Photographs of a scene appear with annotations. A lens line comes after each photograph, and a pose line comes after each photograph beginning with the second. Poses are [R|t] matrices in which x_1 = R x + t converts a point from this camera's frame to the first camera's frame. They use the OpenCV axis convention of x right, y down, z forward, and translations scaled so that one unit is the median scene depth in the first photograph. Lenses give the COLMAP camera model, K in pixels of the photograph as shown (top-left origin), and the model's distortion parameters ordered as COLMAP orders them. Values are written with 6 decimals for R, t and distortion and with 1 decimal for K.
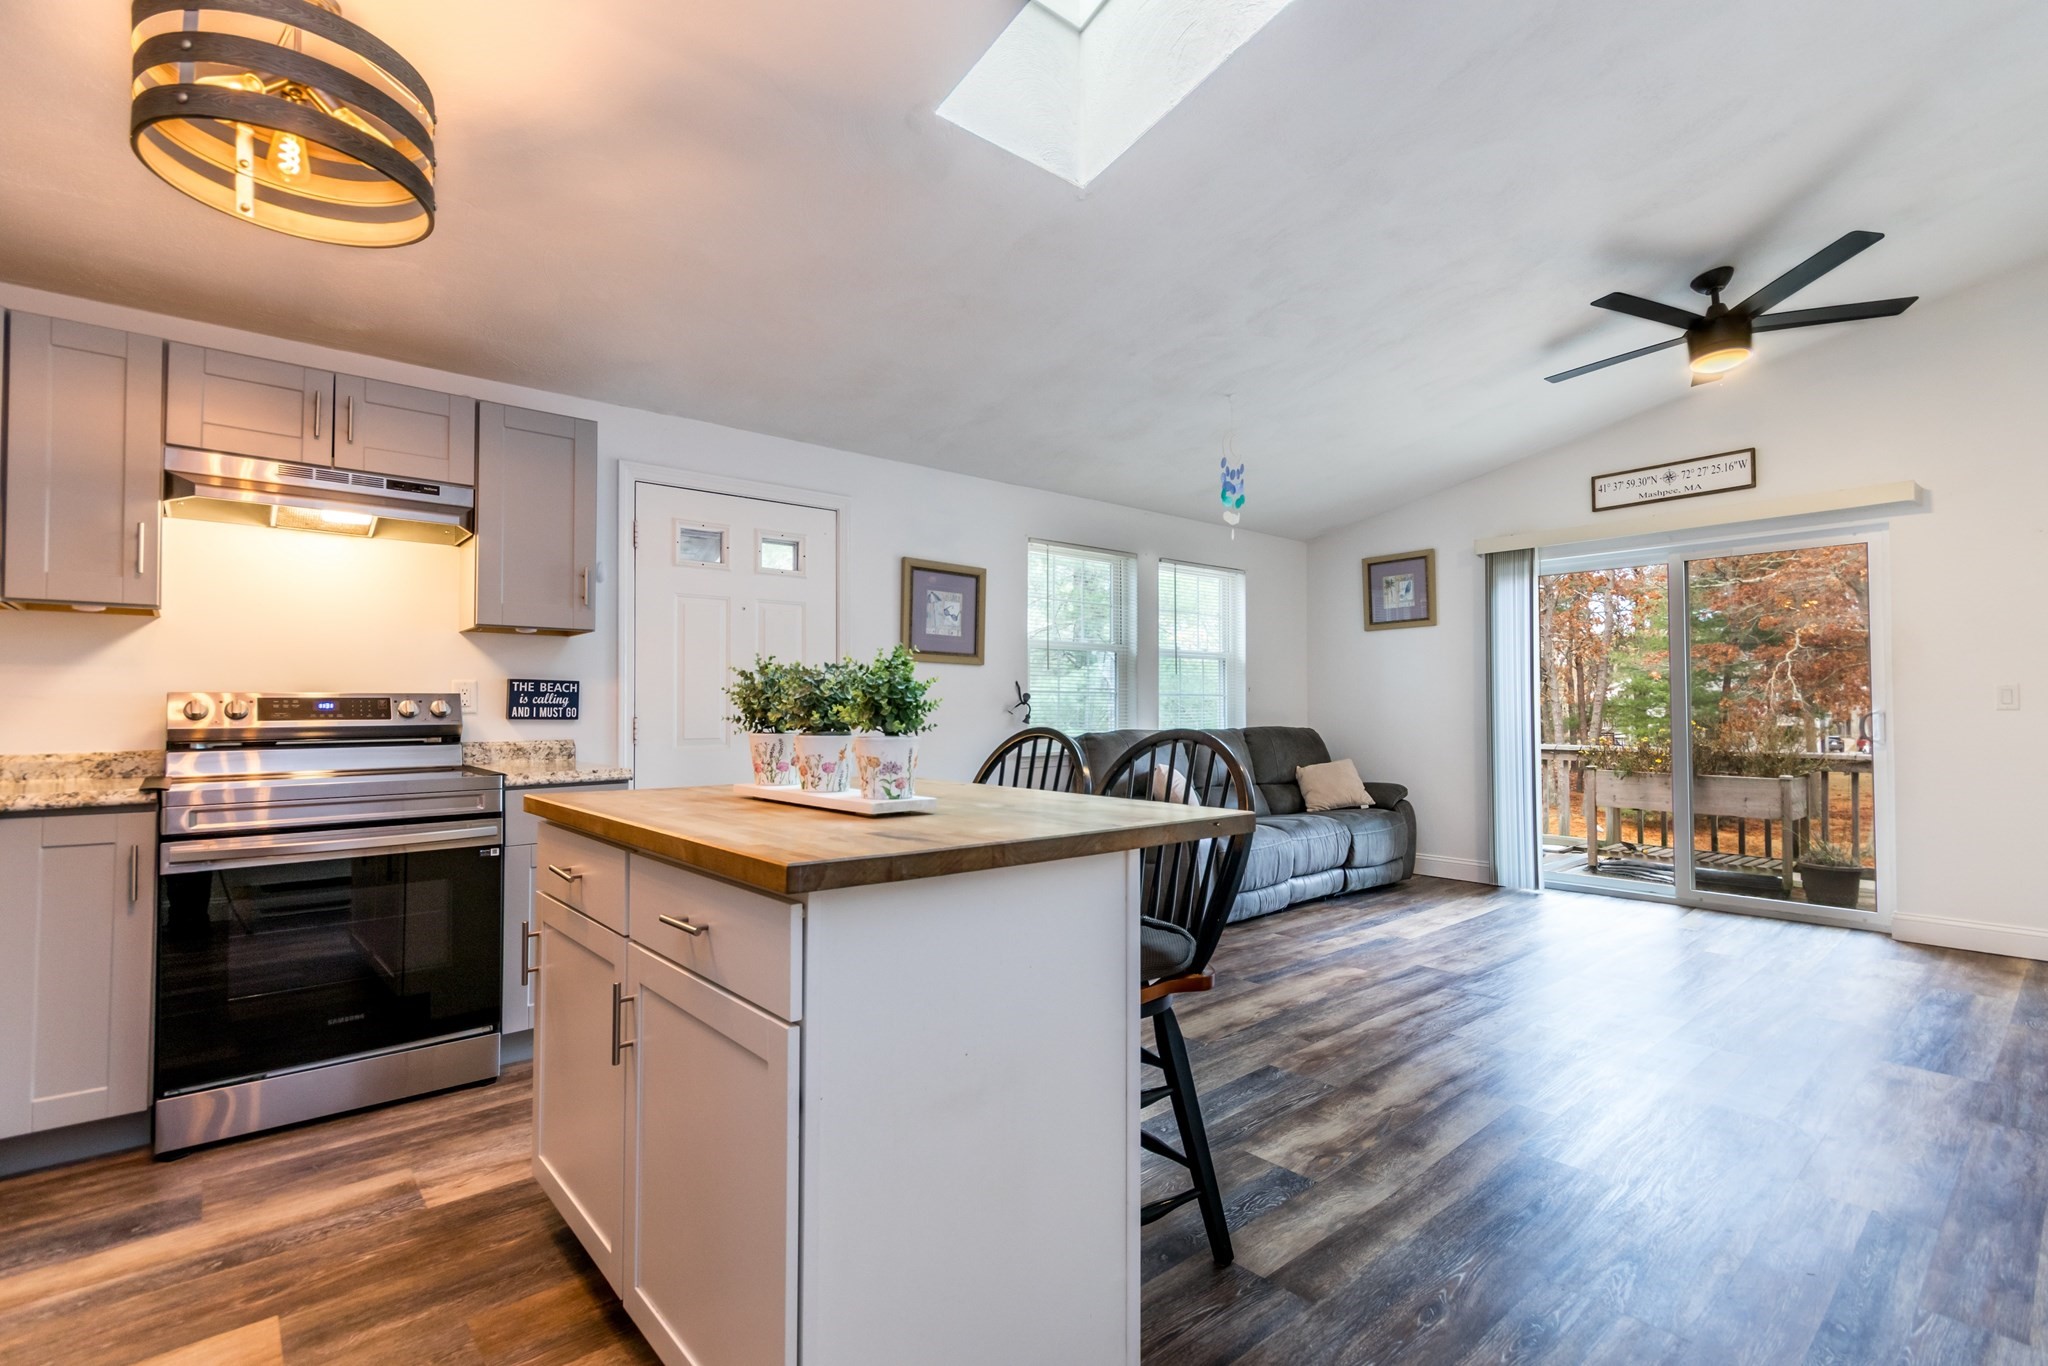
lens RADIAL K [[940.6, 0, 1031.3], [0, 940.6, 687.9], [0, 0, 1]] dist [0.002827, 0.000754]
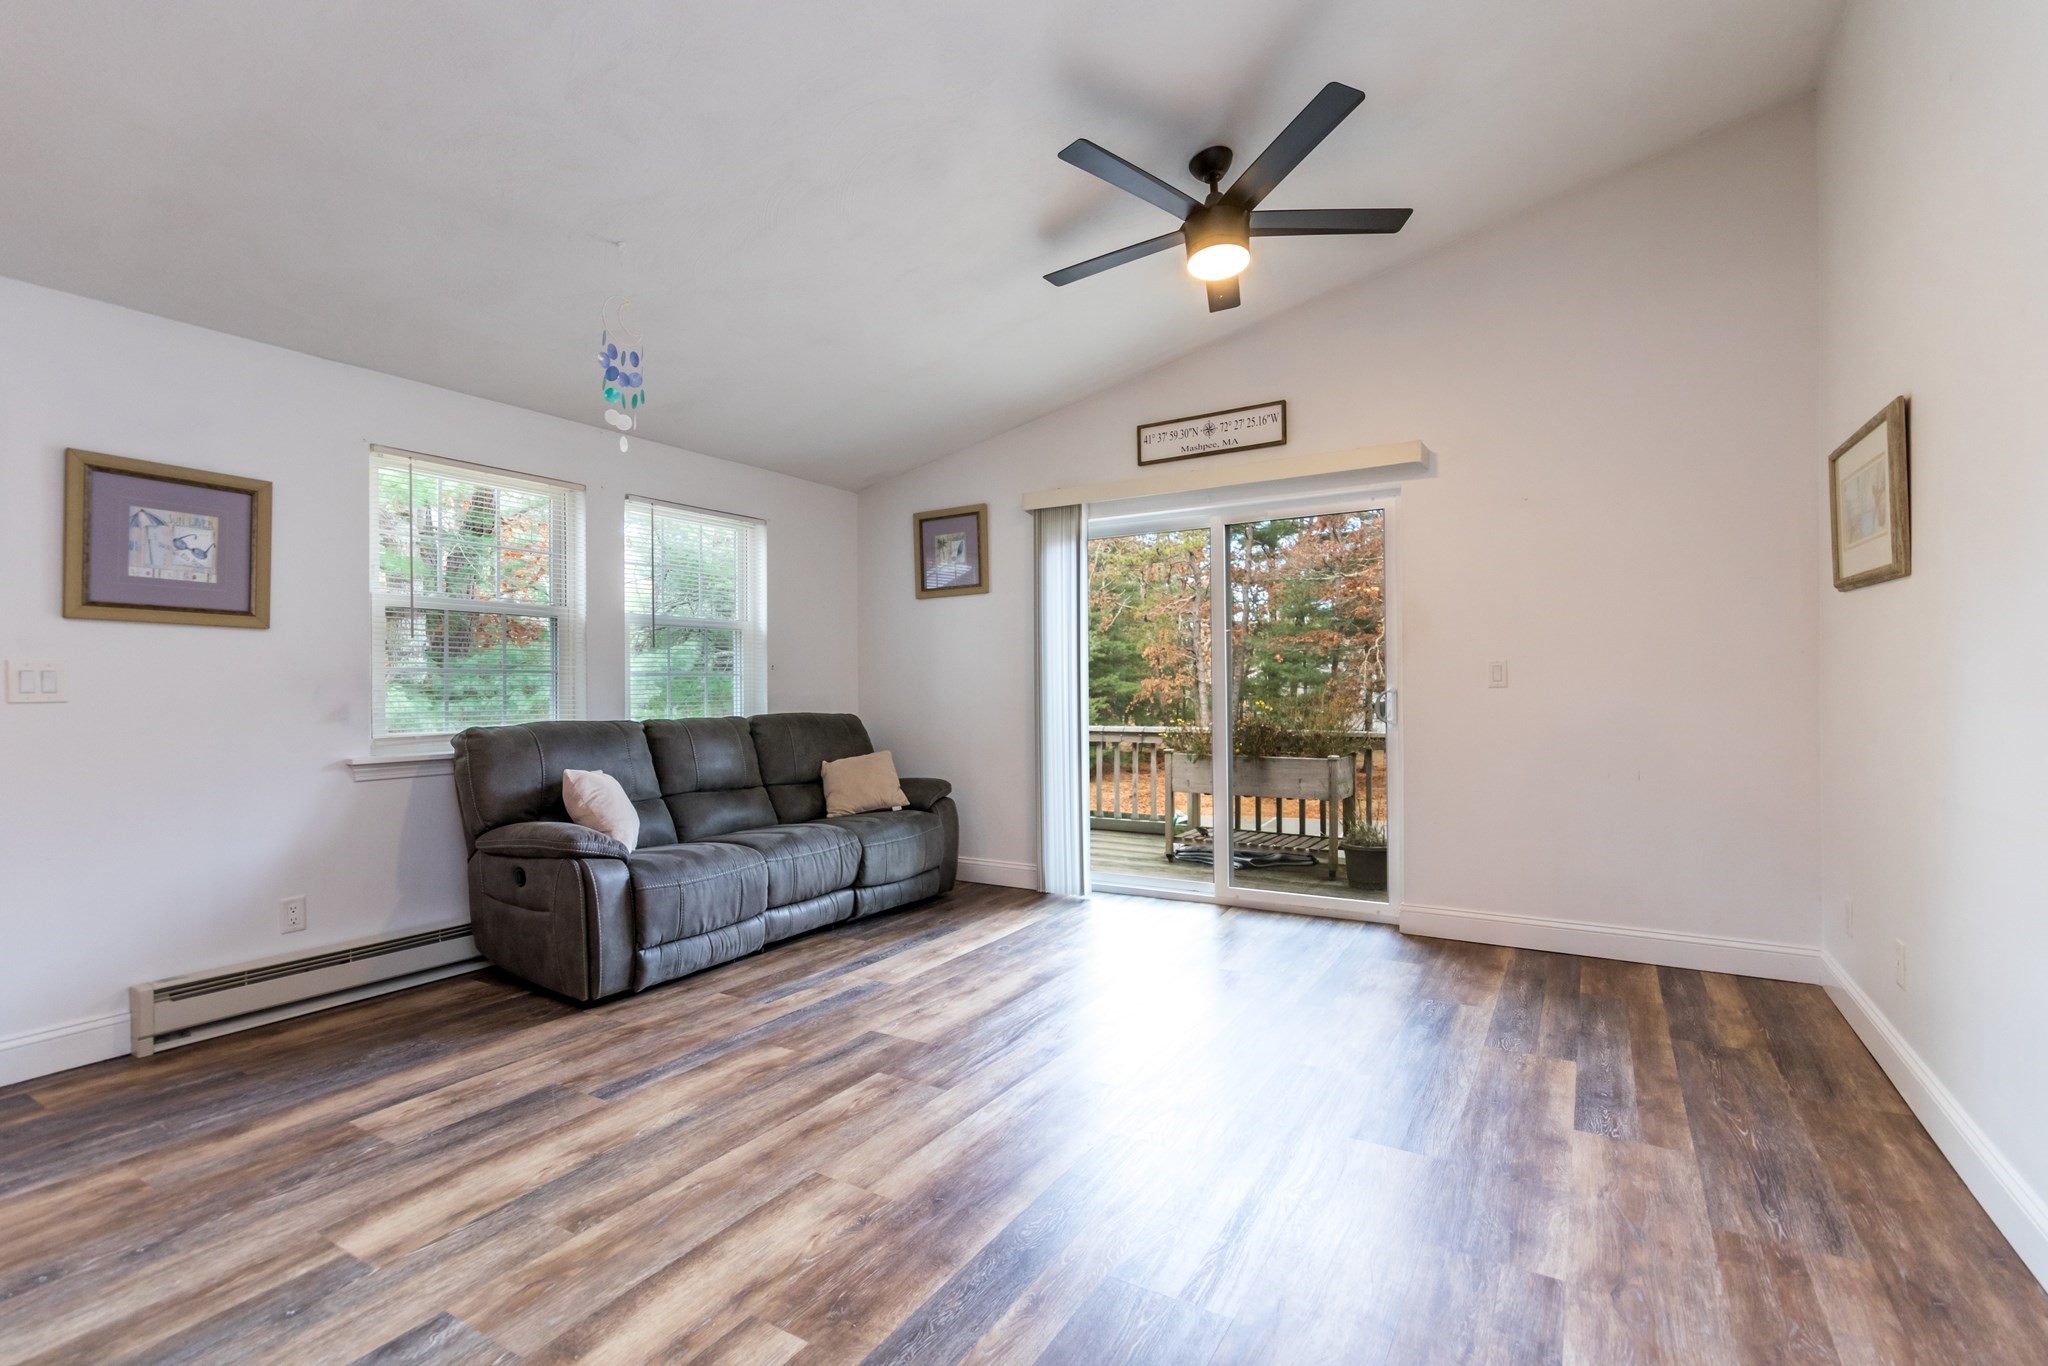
lens RADIAL K [[941.1, 0, 1030.2], [0, 941.1, 687.5], [0, 0, 1]] dist [-0.001716, 0.000390]
pose [[0.951210, -0.005969, 0.308485, 0.271452], [0.000274, 0.999829, 0.018503, 0.005259], [-0.308543, -0.017516, 0.951049, 0.225492]]
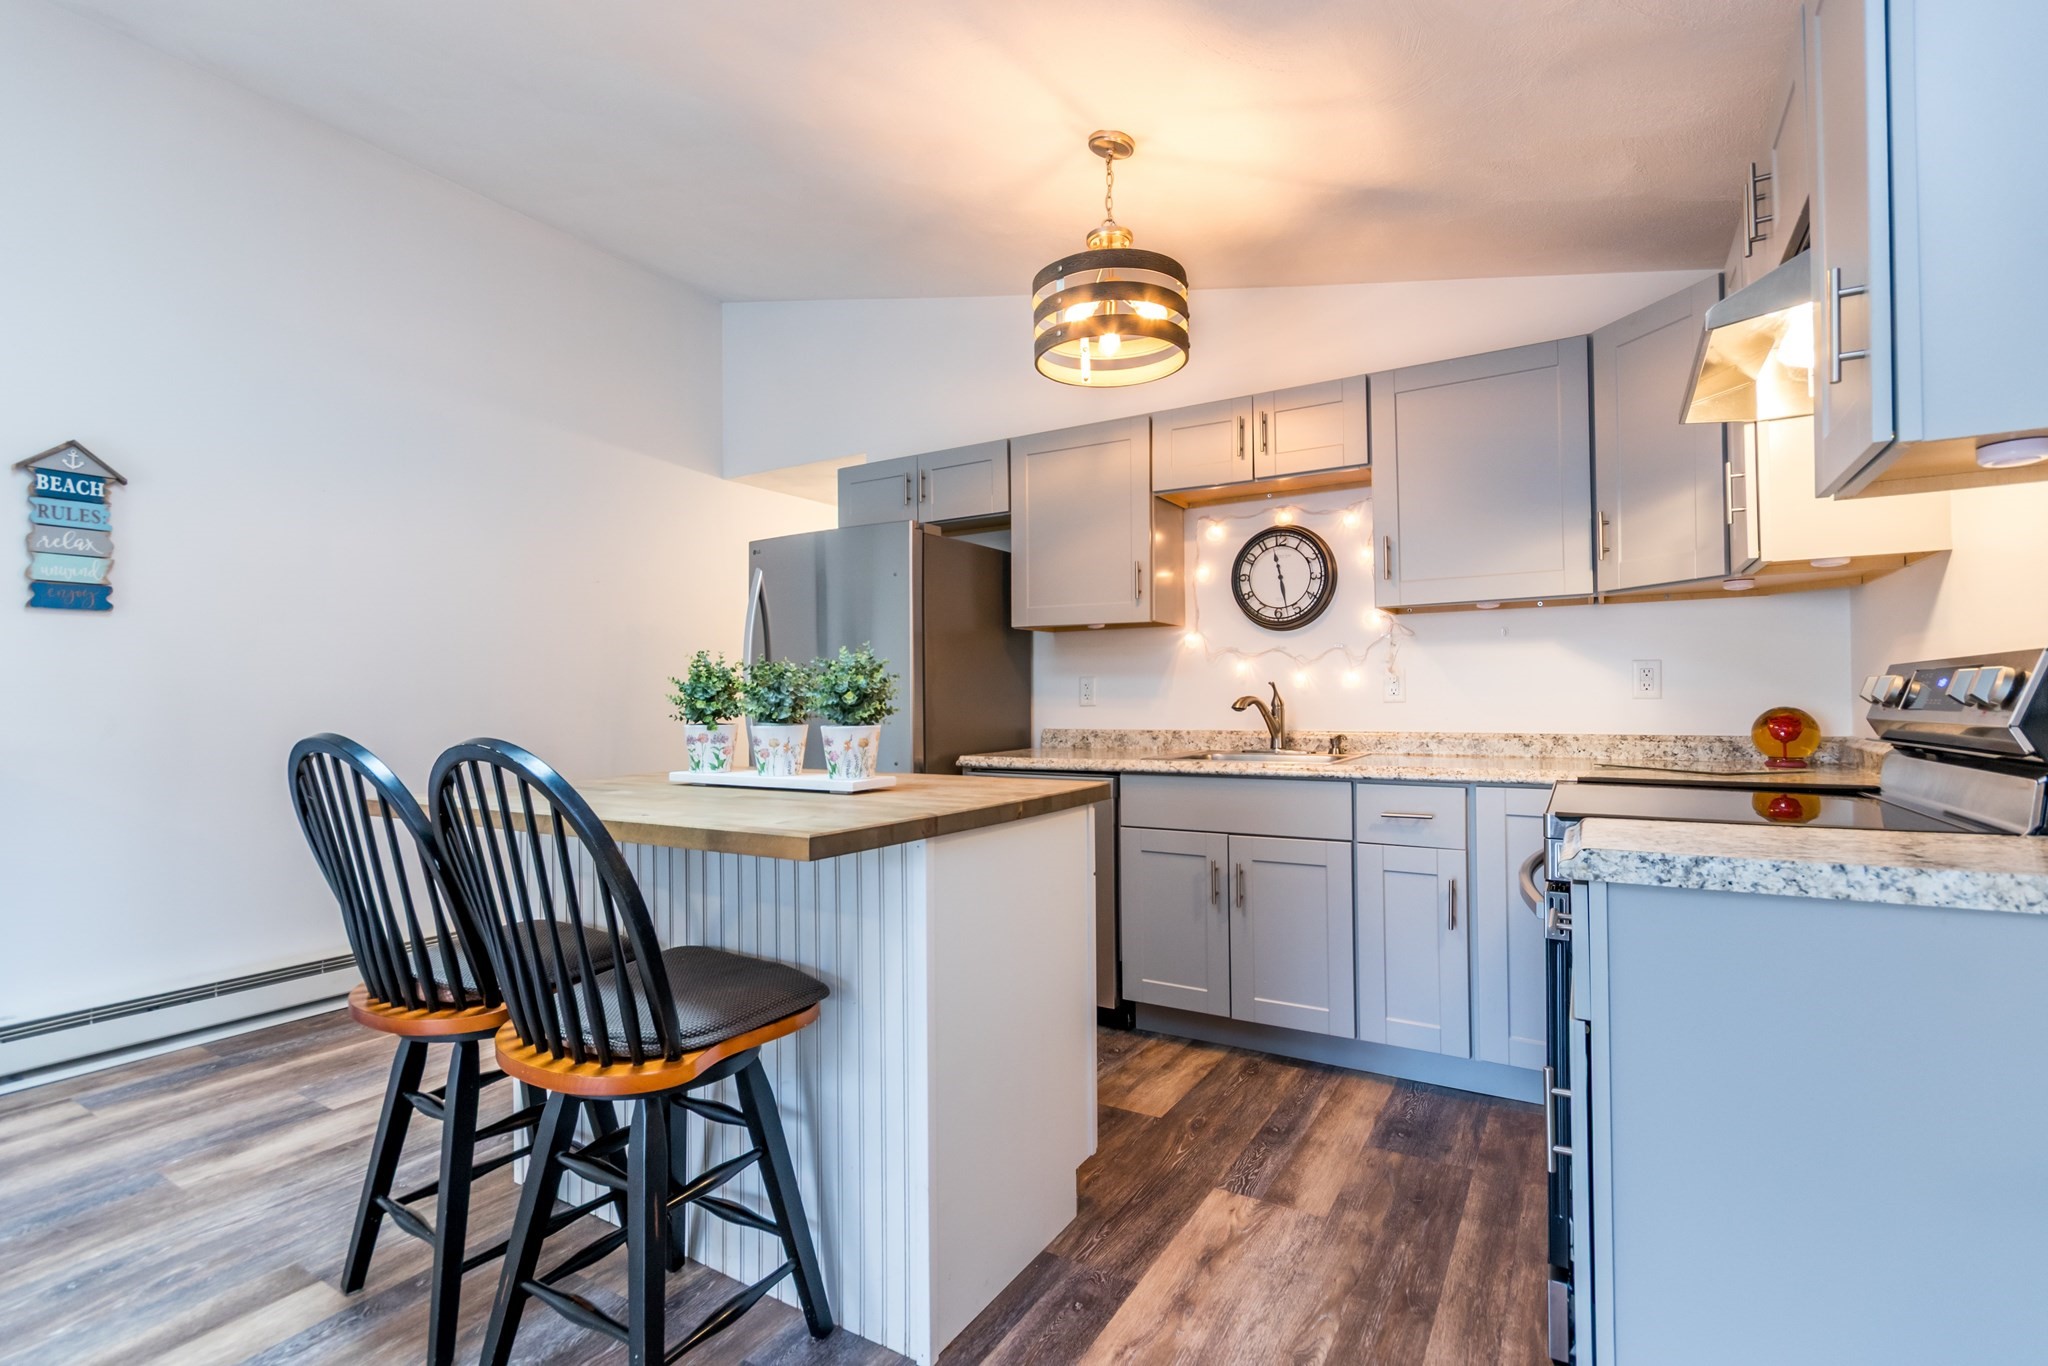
lens RADIAL K [[950.4, 0, 1041.0], [0, 950.4, 682.4], [0, 0, 1]] dist [-0.000885, -0.000012]
pose [[-0.953910, 0.005398, -0.300045, -0.073240], [0.017838, 0.999090, -0.038738, 0.020455], [0.299563, -0.042305, -0.953138, 0.901286]]
